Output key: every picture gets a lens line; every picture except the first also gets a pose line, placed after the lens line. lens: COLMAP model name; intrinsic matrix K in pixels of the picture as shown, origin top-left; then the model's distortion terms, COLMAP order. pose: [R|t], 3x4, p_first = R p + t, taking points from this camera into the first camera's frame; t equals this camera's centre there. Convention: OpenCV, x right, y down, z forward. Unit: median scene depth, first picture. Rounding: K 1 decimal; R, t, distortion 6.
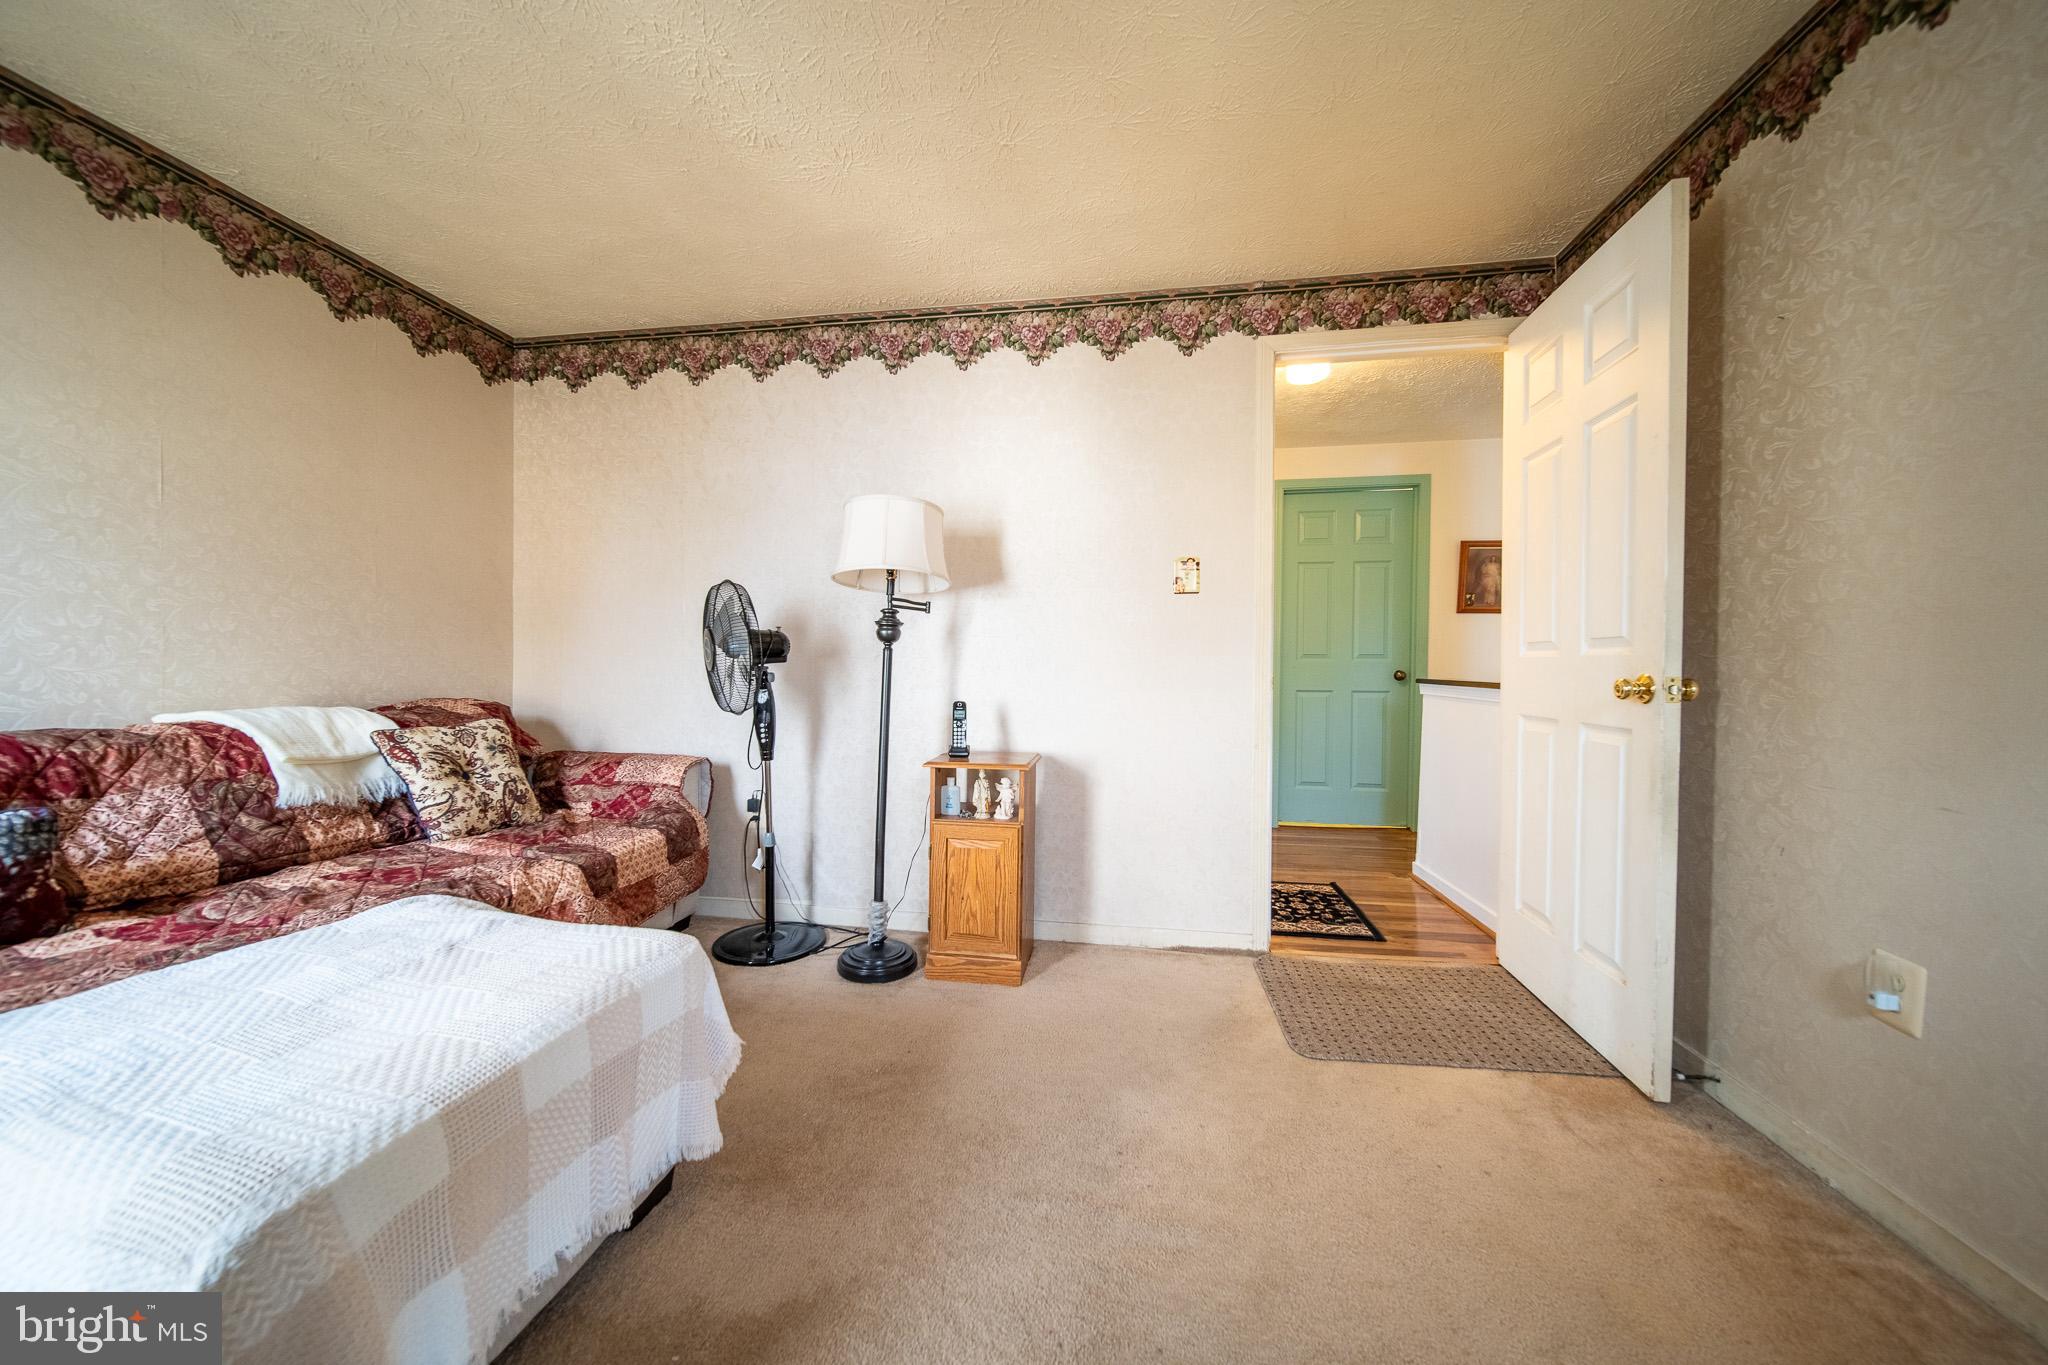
lens RADIAL K [[714.5, 0, 1019.7], [0, 714.5, 677.7], [0, 0, 1]] dist [0.002398, -0.002684]
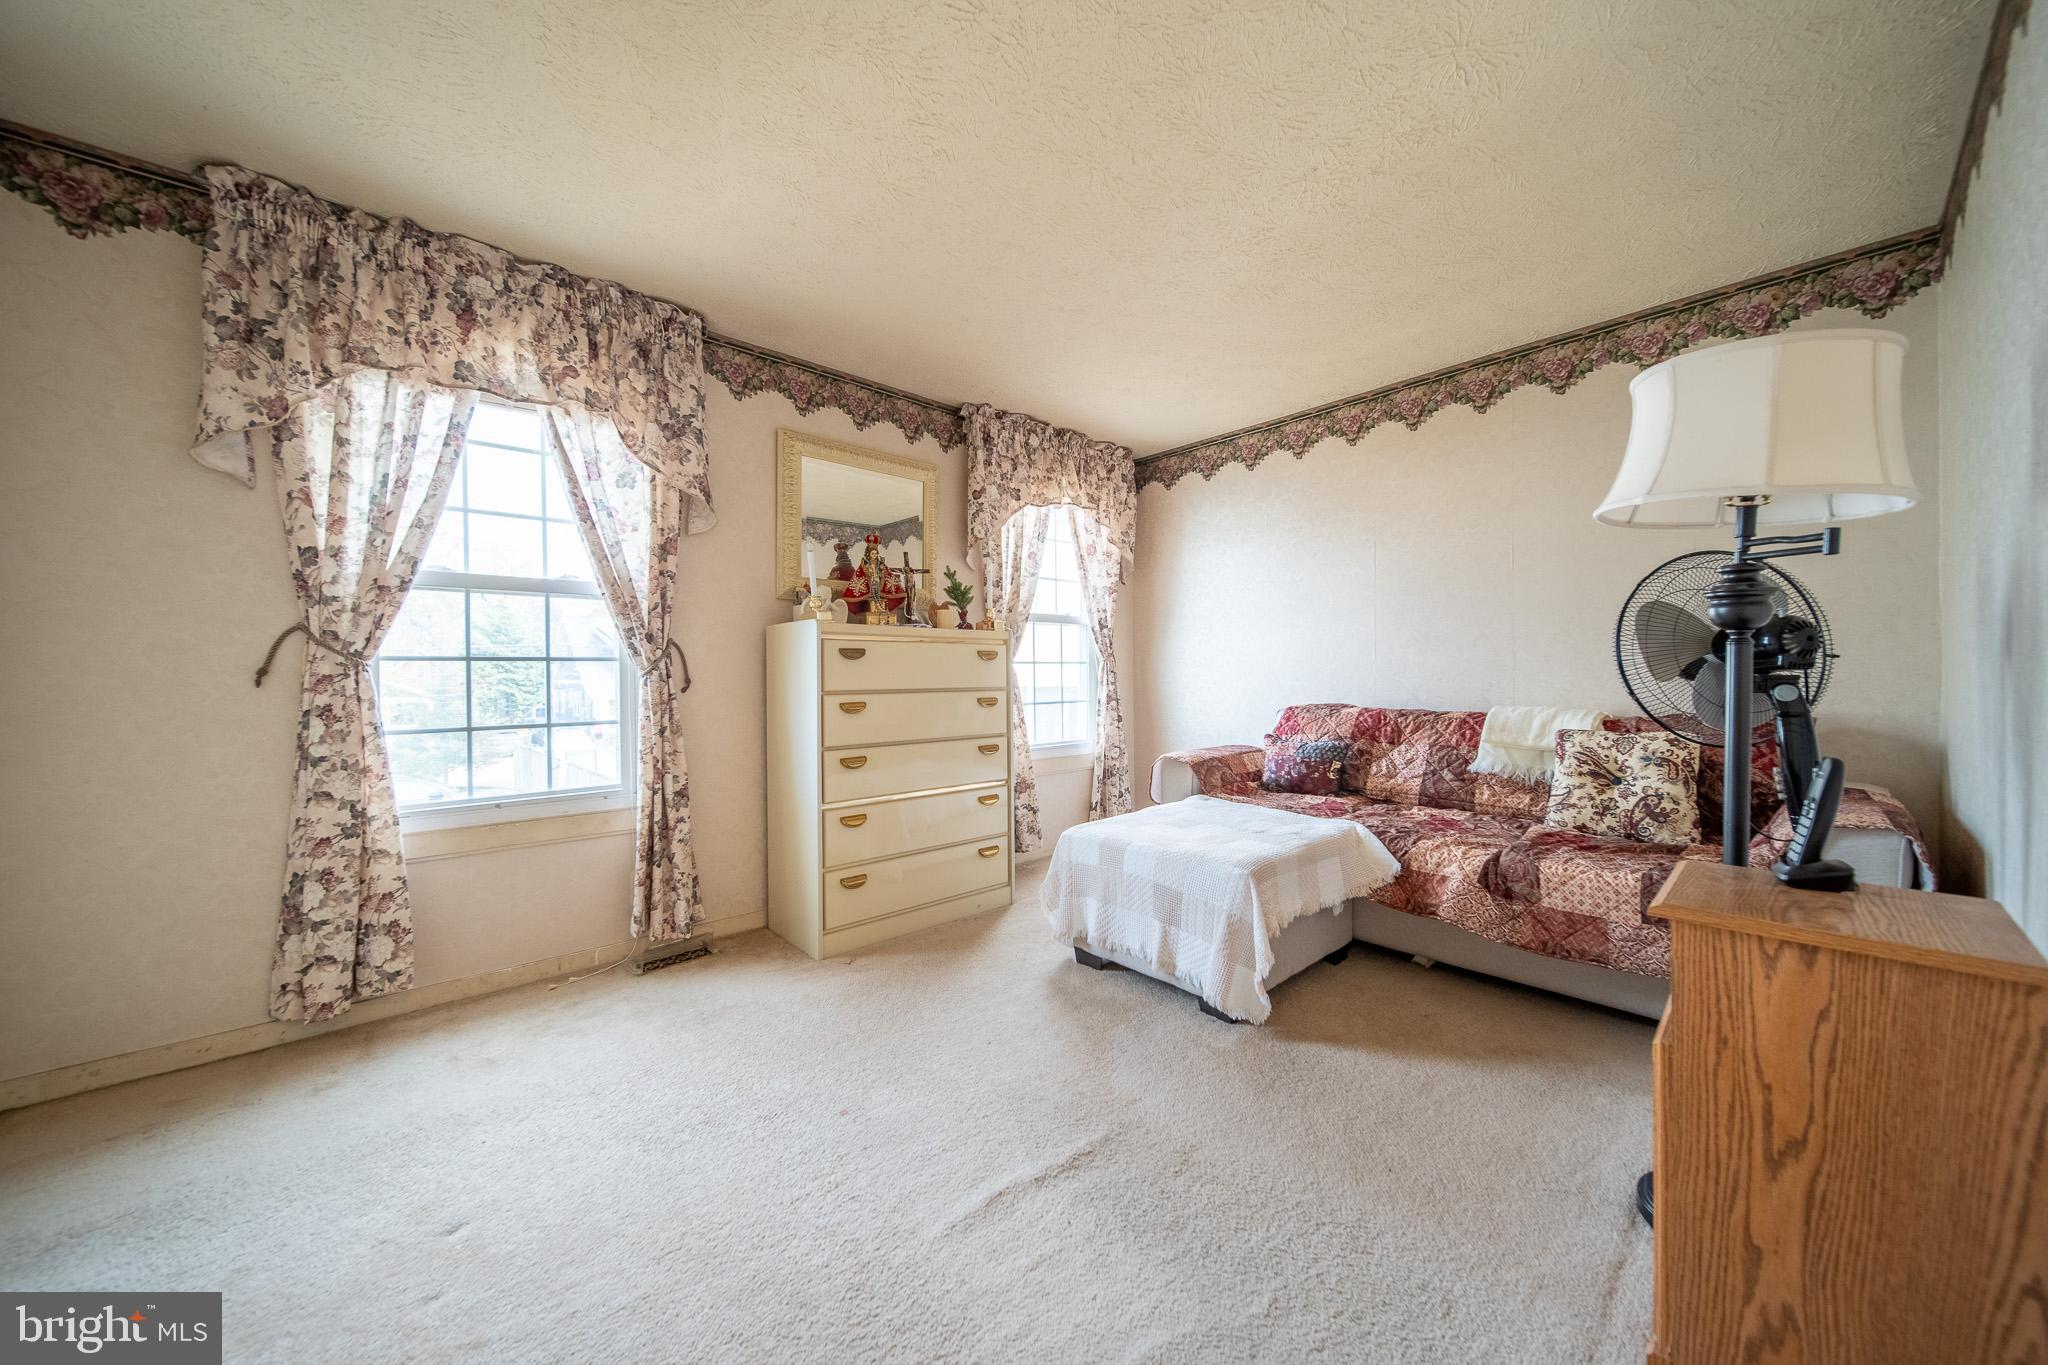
lens RADIAL K [[714.5, 0, 1019.7], [0, 714.5, 677.7], [0, 0, 1]] dist [0.002398, -0.002684]
pose [[-0.635870, 0.000074, -0.771796, 0.554704], [-0.008002, 0.999946, 0.006689, -0.013028], [0.771755, 0.010429, -0.635835, 0.927293]]
